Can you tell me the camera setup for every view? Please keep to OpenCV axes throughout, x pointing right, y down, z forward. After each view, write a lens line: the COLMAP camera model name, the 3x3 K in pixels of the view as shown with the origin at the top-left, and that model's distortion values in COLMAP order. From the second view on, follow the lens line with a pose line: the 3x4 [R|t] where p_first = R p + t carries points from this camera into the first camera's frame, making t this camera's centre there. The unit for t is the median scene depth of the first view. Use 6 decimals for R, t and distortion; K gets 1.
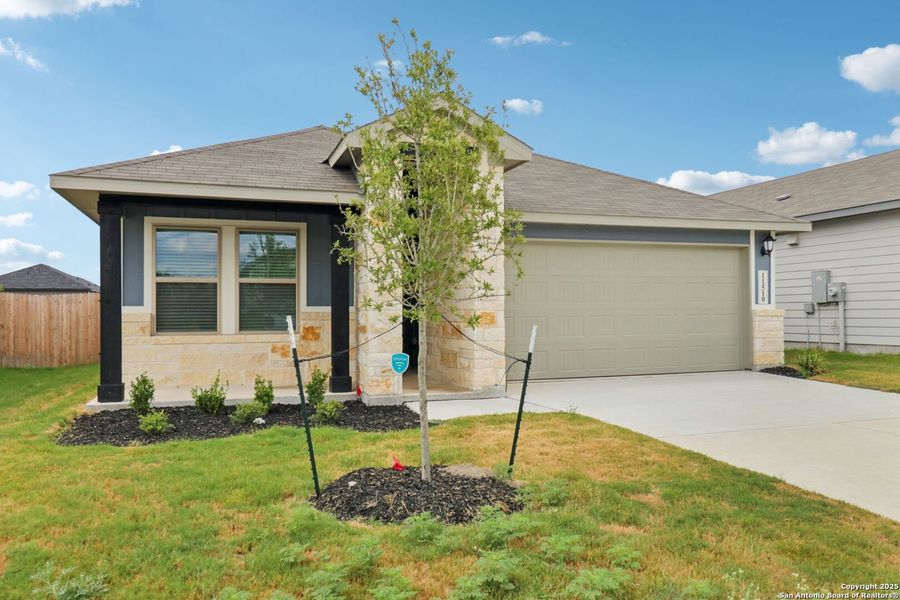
lens RADIAL K [[723.2, 0, 437.4], [0, 723.2, 309.1], [0, 0, 1]] dist [0.003319, -0.005598]
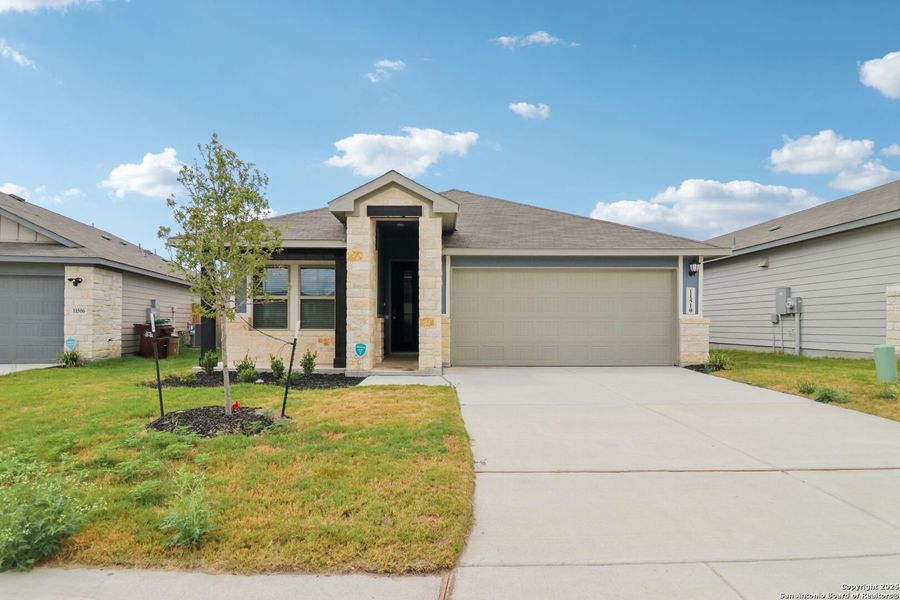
lens RADIAL K [[500.5, 0, 450.4], [0, 500.5, 332.1], [0, 0, 1]] dist [-0.005148, -0.001338]
pose [[0.944686, 0.014294, -0.327665, 0.652816], [-0.007727, 0.999743, 0.021335, 0.017426], [0.327886, -0.017622, 0.944553, 0.074506]]
